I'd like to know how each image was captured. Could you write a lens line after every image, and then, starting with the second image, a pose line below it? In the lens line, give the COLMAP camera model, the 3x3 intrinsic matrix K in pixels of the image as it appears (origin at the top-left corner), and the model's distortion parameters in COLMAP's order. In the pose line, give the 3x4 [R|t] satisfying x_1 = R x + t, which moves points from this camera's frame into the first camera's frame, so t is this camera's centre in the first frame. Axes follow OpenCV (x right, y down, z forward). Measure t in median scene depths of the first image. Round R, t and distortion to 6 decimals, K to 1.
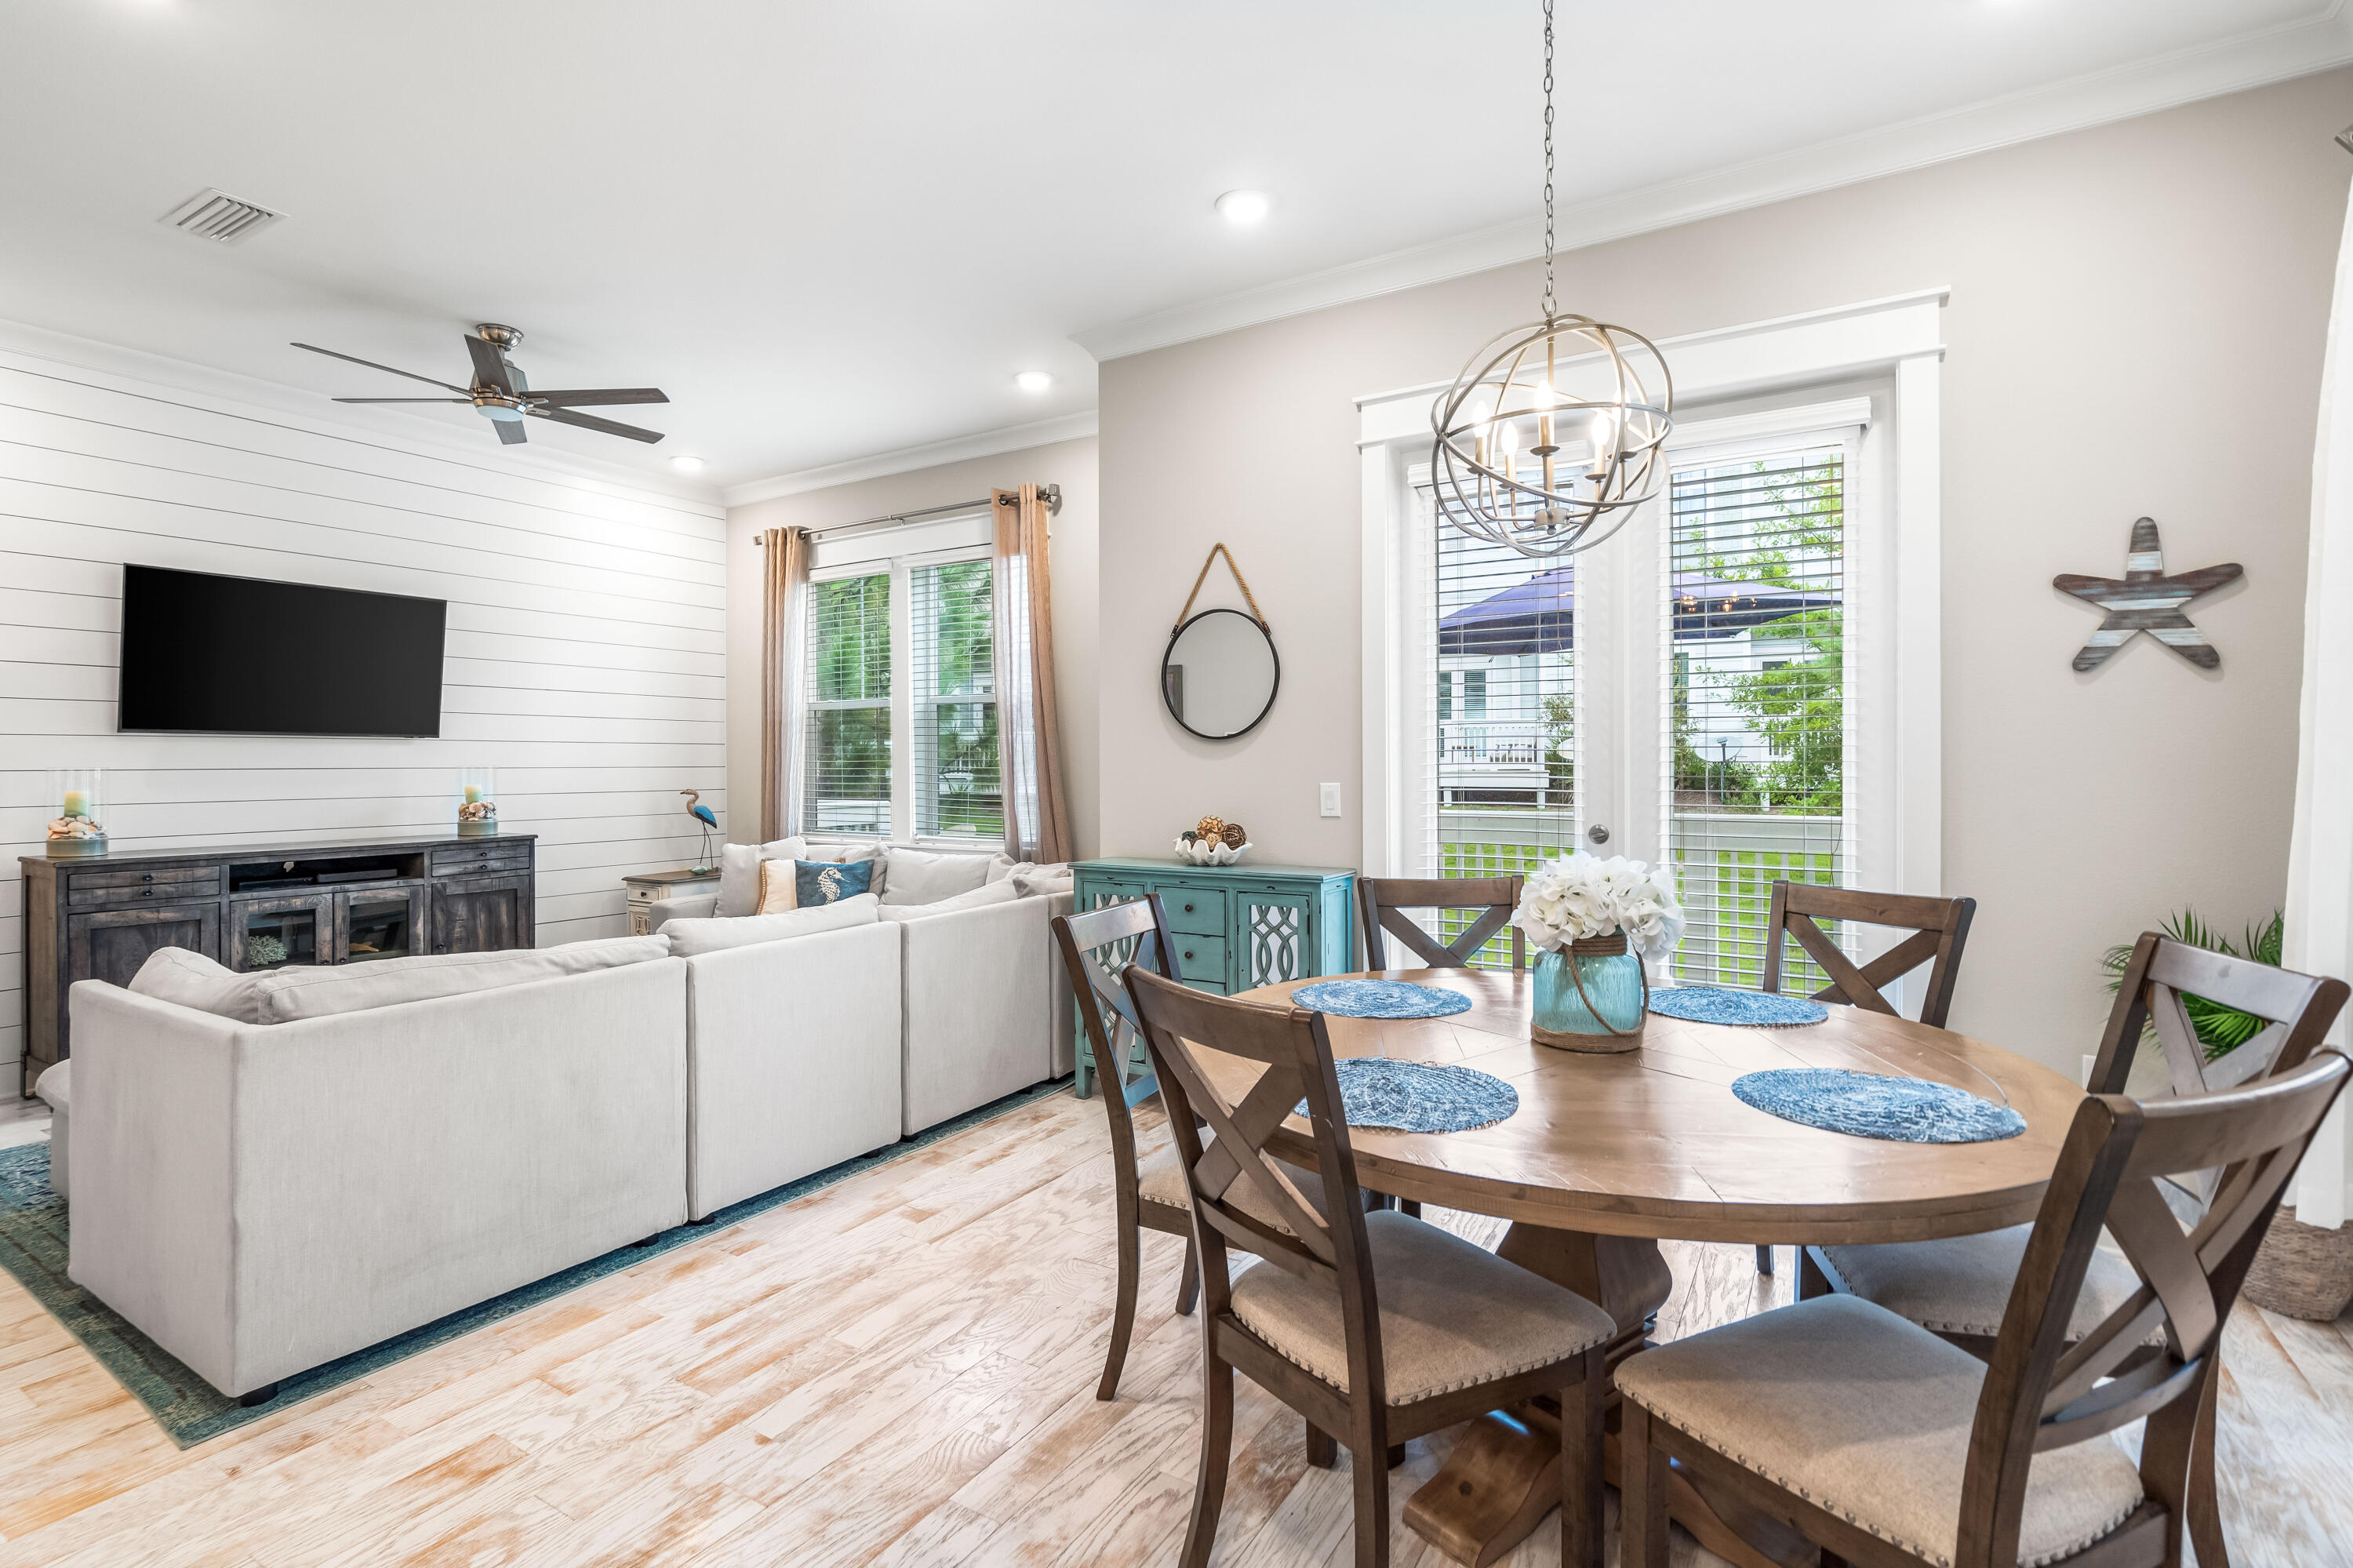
lens RADIAL K [[1114.0, 0, 1169.3], [0, 1114.0, 759.8], [0, 0, 1]] dist [0.002529, 0.000716]
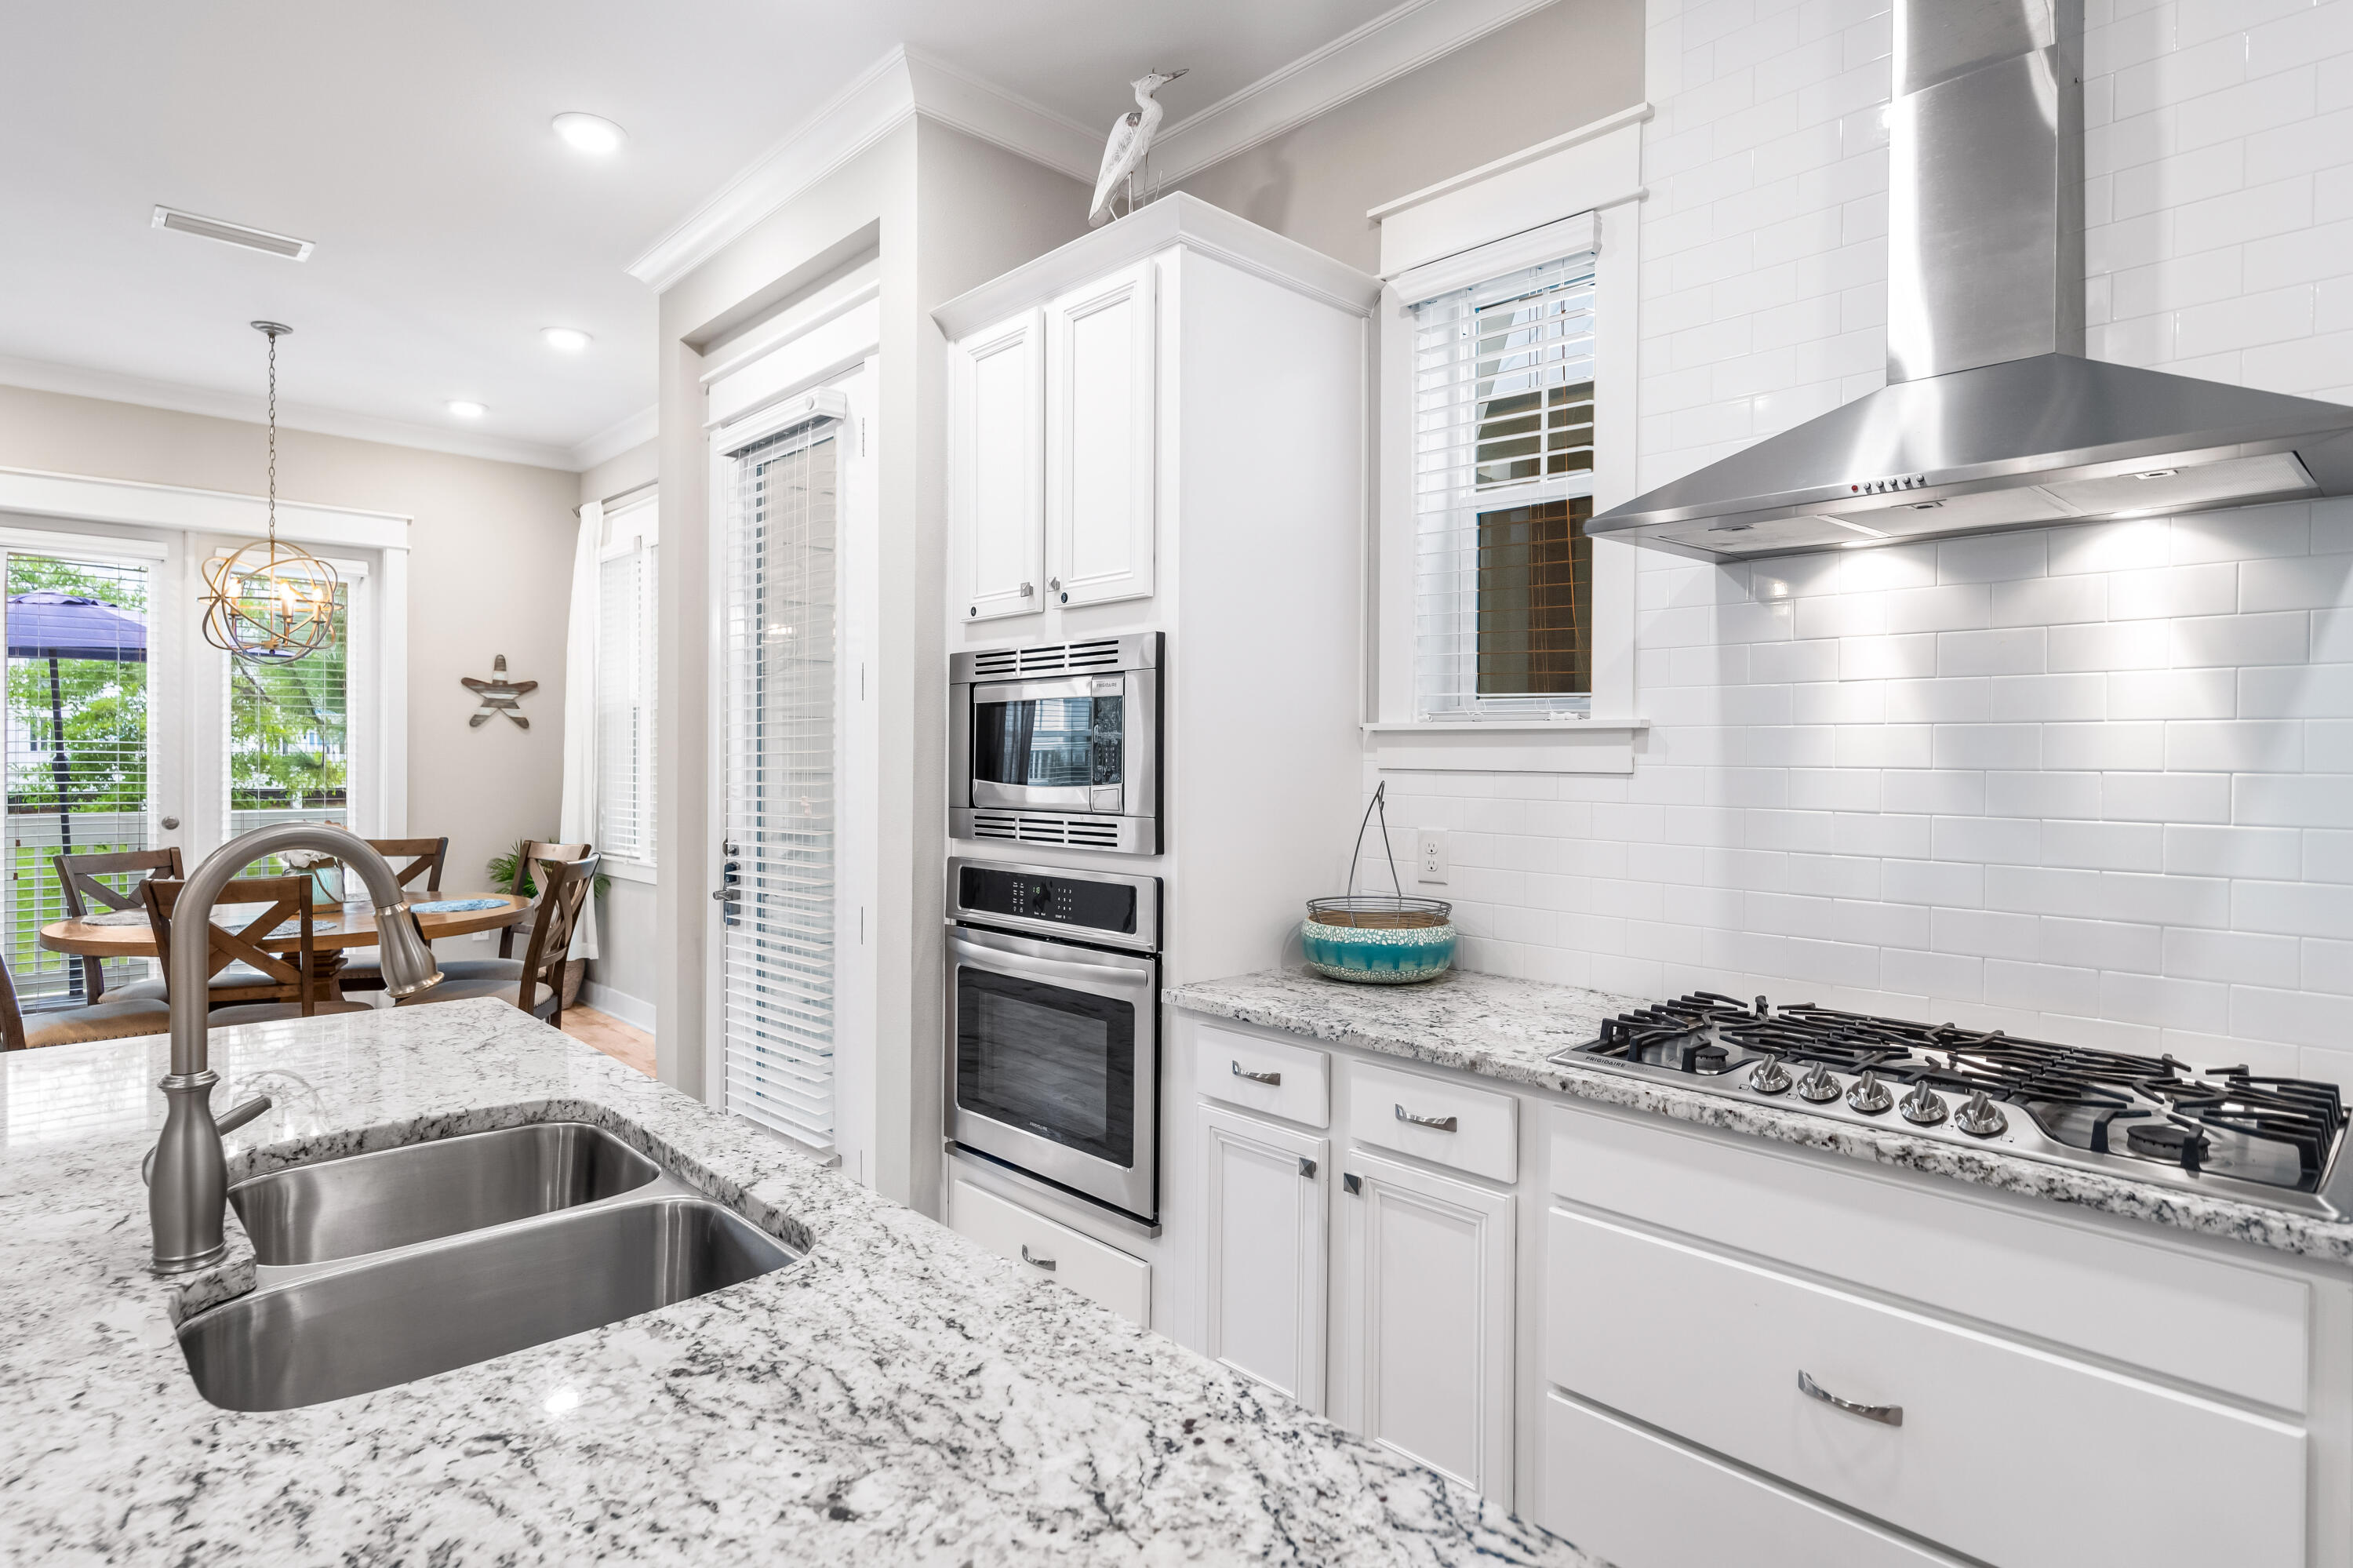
lens RADIAL K [[1233.7, 0, 1188.9], [0, 1233.7, 765.7], [0, 0, 1]] dist [0.000019, 0.000423]
pose [[0.247908, -0.000442, 0.968783, -0.754522], [-0.007142, 0.999972, 0.002284, -0.016937], [-0.968757, -0.007486, 0.247898, -0.594643]]
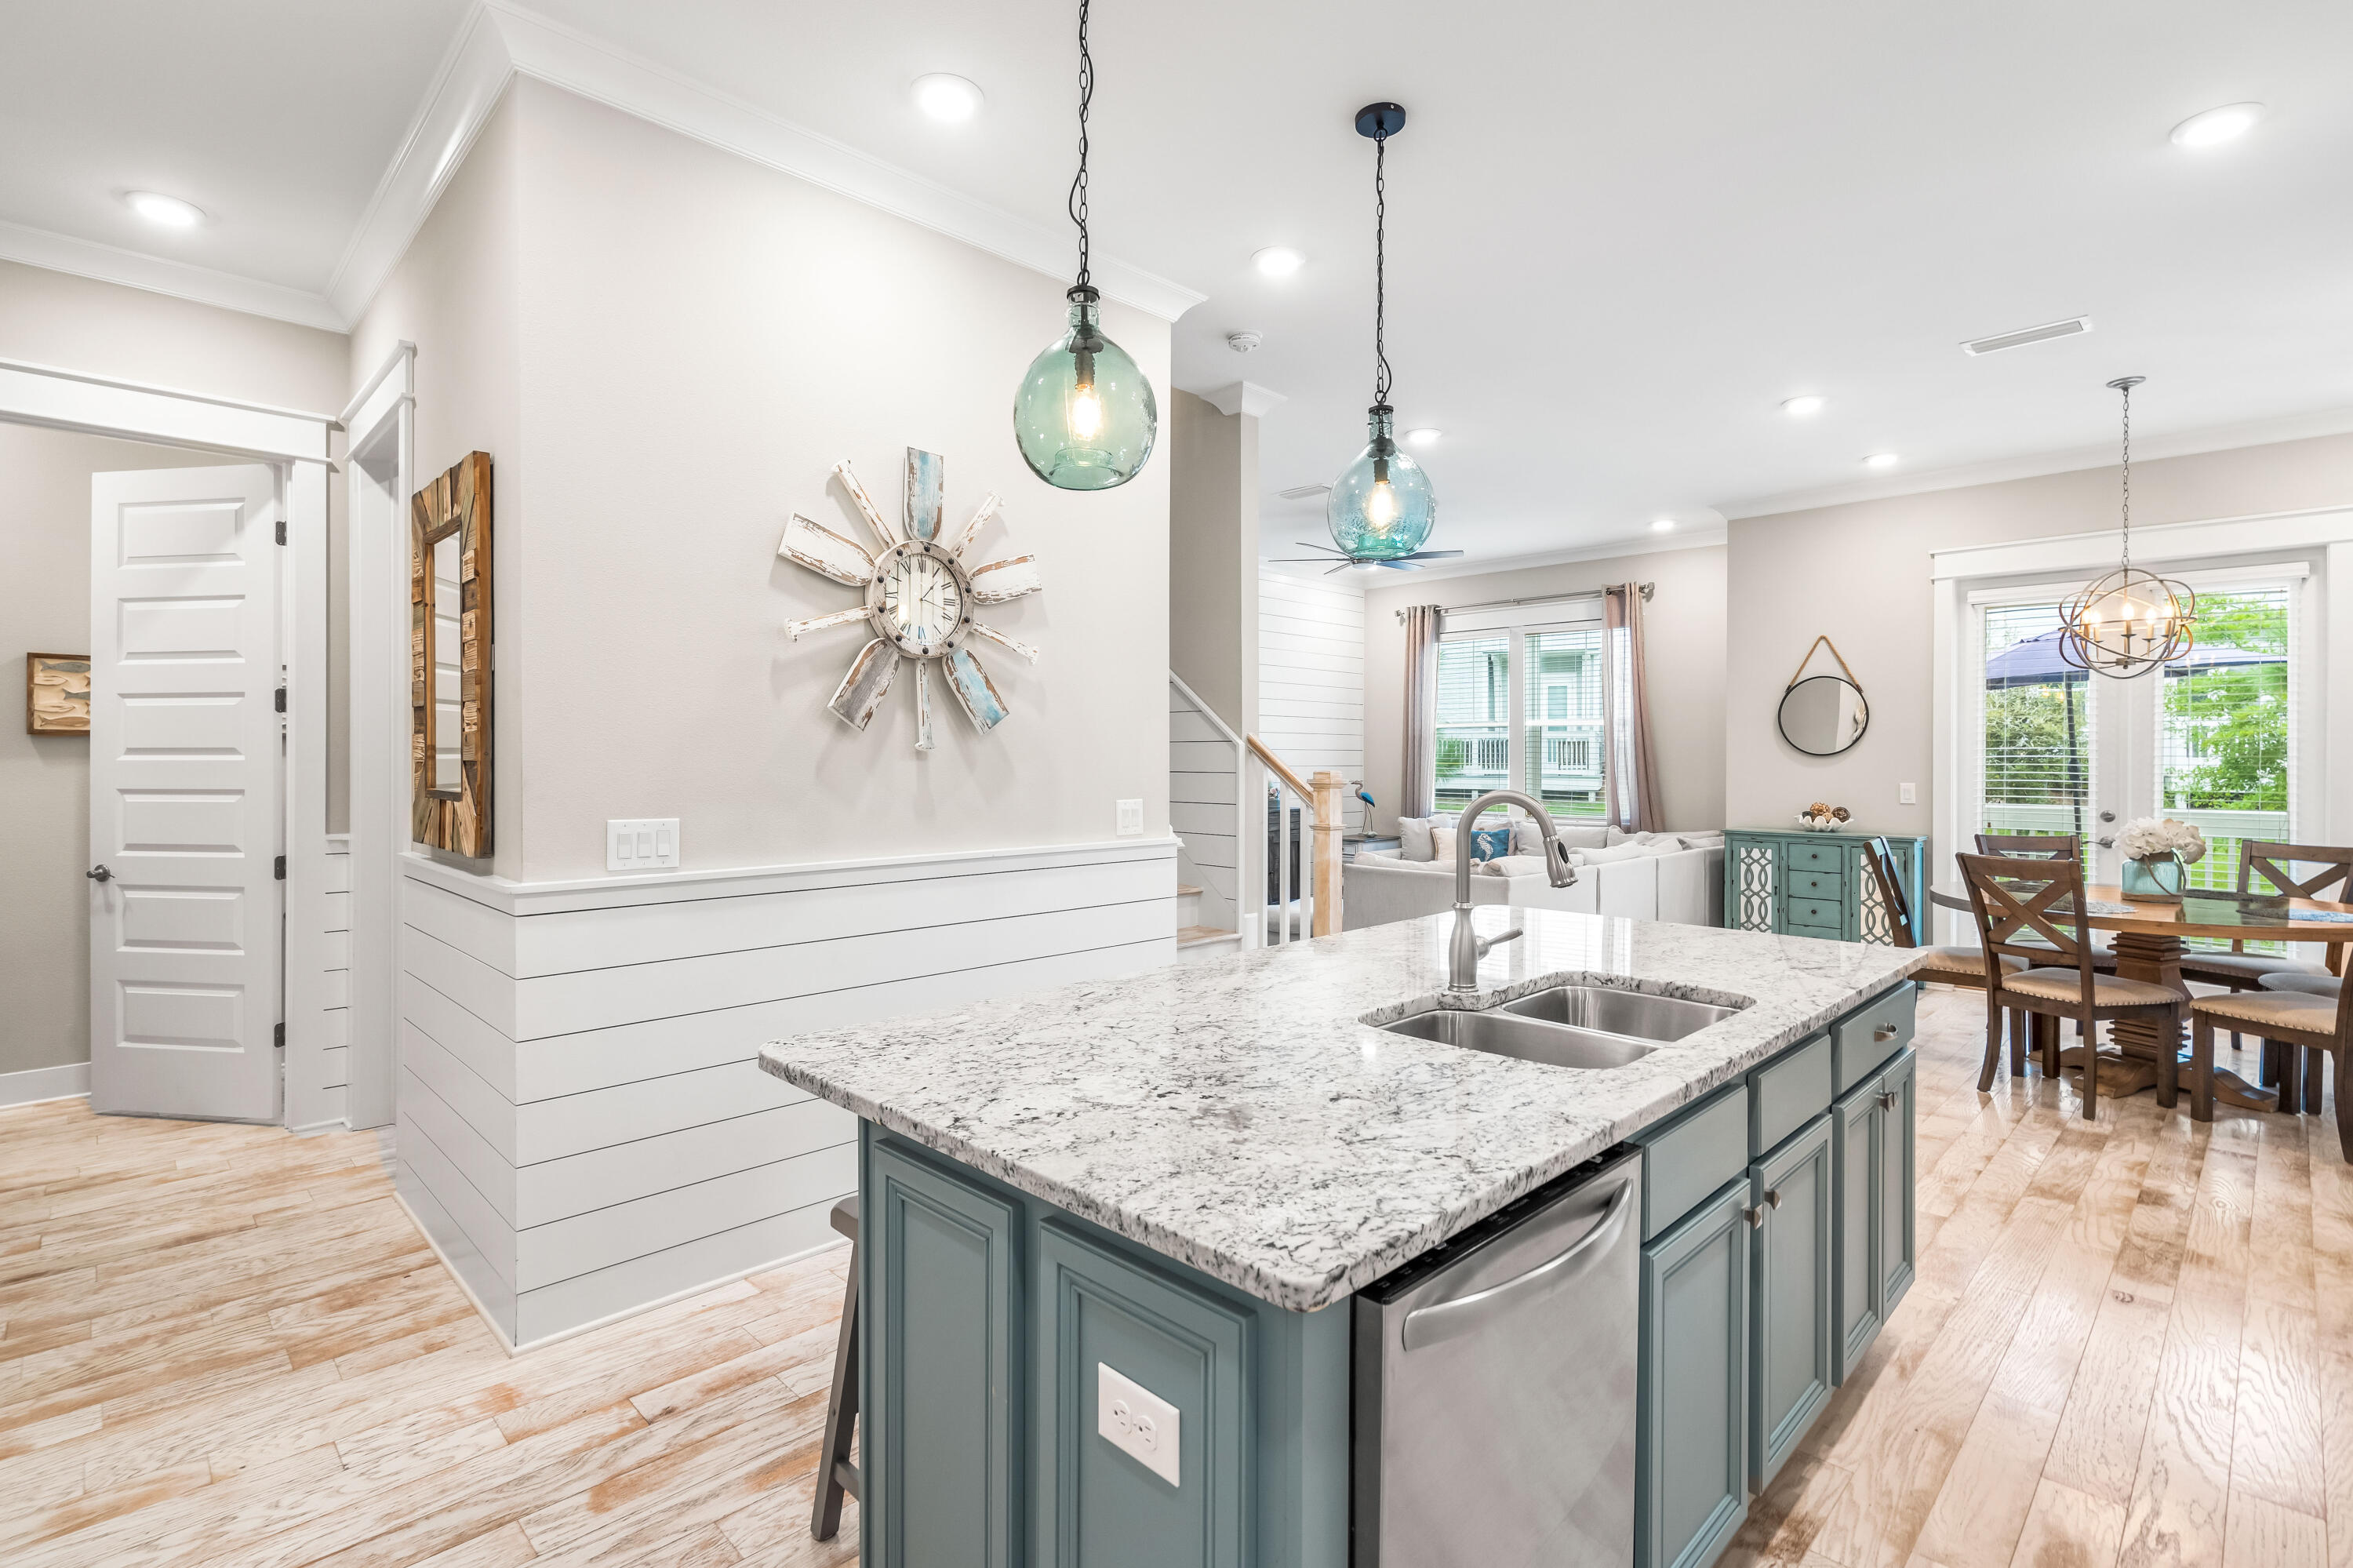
lens RADIAL K [[1114.0, 0, 1169.3], [0, 1114.0, 759.8], [0, 0, 1]] dist [0.002529, 0.000716]
pose [[0.972448, 0.007134, -0.233010, -0.548505], [-0.005776, 0.999962, 0.006509, -0.018528], [0.233048, -0.004984, 0.972452, -0.881254]]
